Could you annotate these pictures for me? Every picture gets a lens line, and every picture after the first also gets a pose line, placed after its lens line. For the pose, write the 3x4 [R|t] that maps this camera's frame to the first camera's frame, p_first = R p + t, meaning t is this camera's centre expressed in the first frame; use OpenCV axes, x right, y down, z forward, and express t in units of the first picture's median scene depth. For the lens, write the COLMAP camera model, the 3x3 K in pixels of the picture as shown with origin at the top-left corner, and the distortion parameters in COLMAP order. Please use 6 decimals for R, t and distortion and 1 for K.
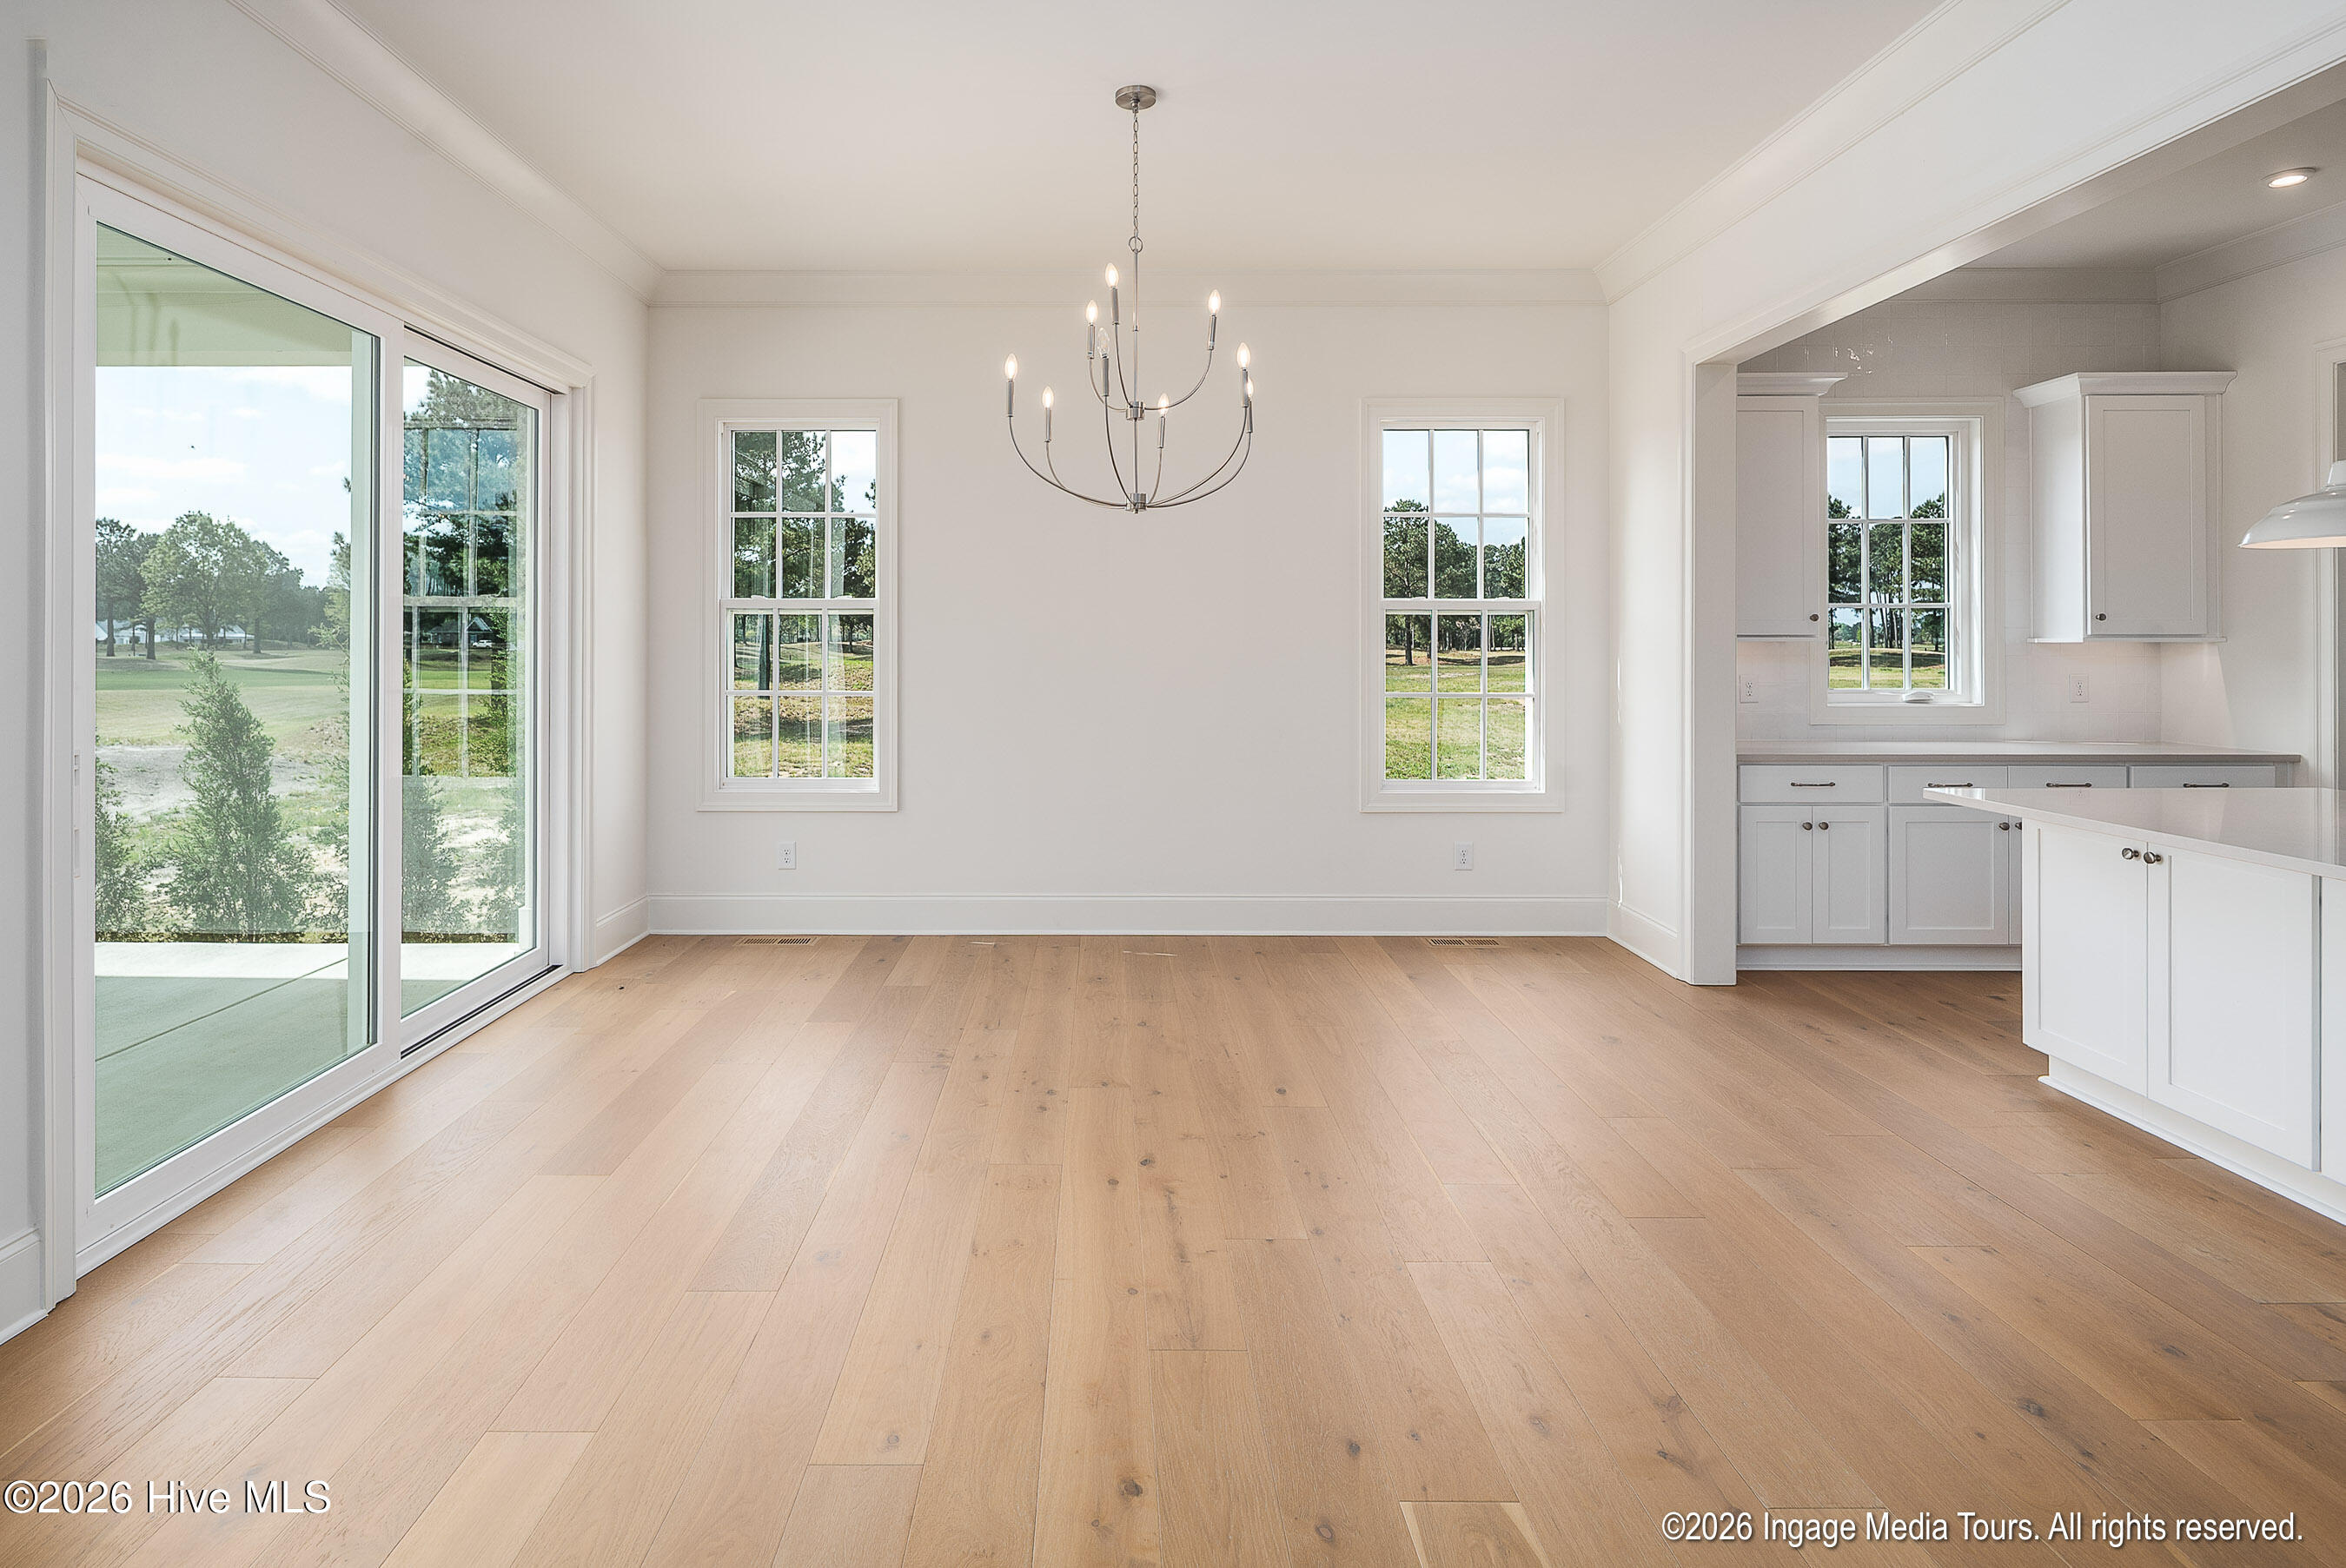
lens RADIAL K [[1198.5, 0, 1128.1], [0, 1198.5, 623.6], [0, 0, 1]] dist [-0.007578, -0.002087]
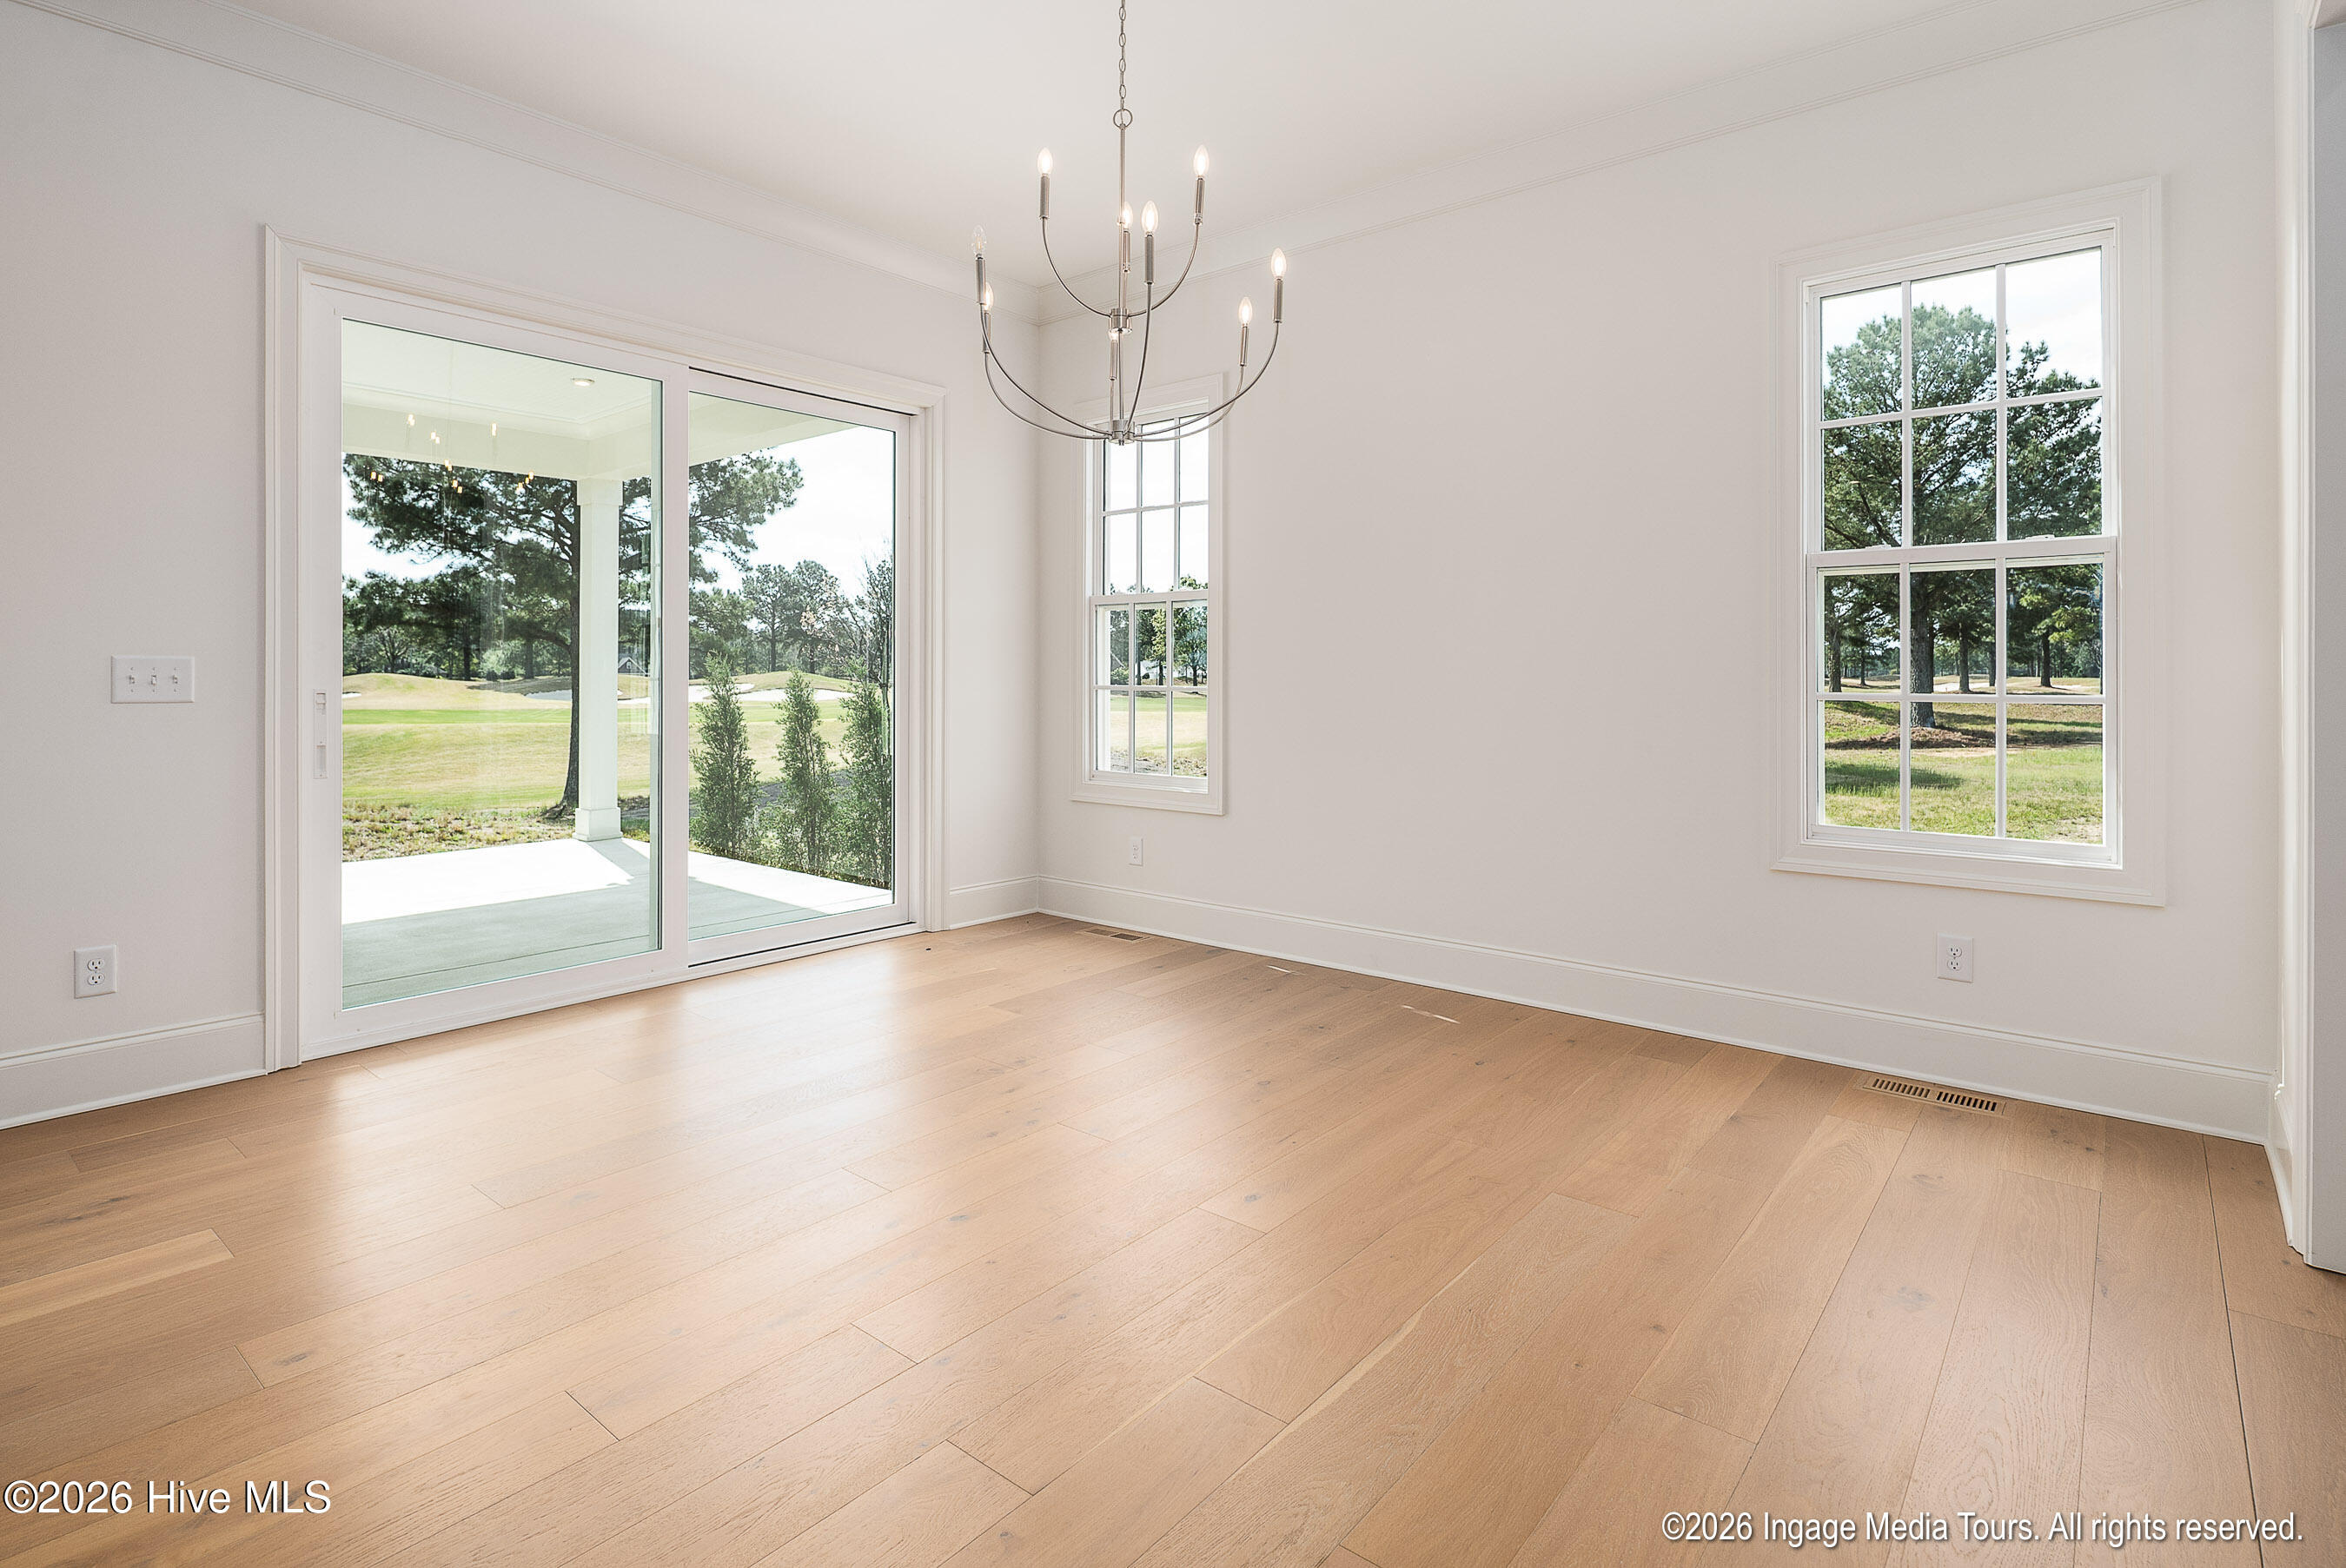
lens RADIAL K [[1178.3, 0, 1132.9], [0, 1178.3, 670.4], [0, 0, 1]] dist [0.005643, -0.000144]
pose [[0.754714, -0.001882, -0.656051, 0.415527], [0.008784, 0.999935, 0.007236, 0.043026], [0.655995, -0.011224, 0.754682, 0.298884]]
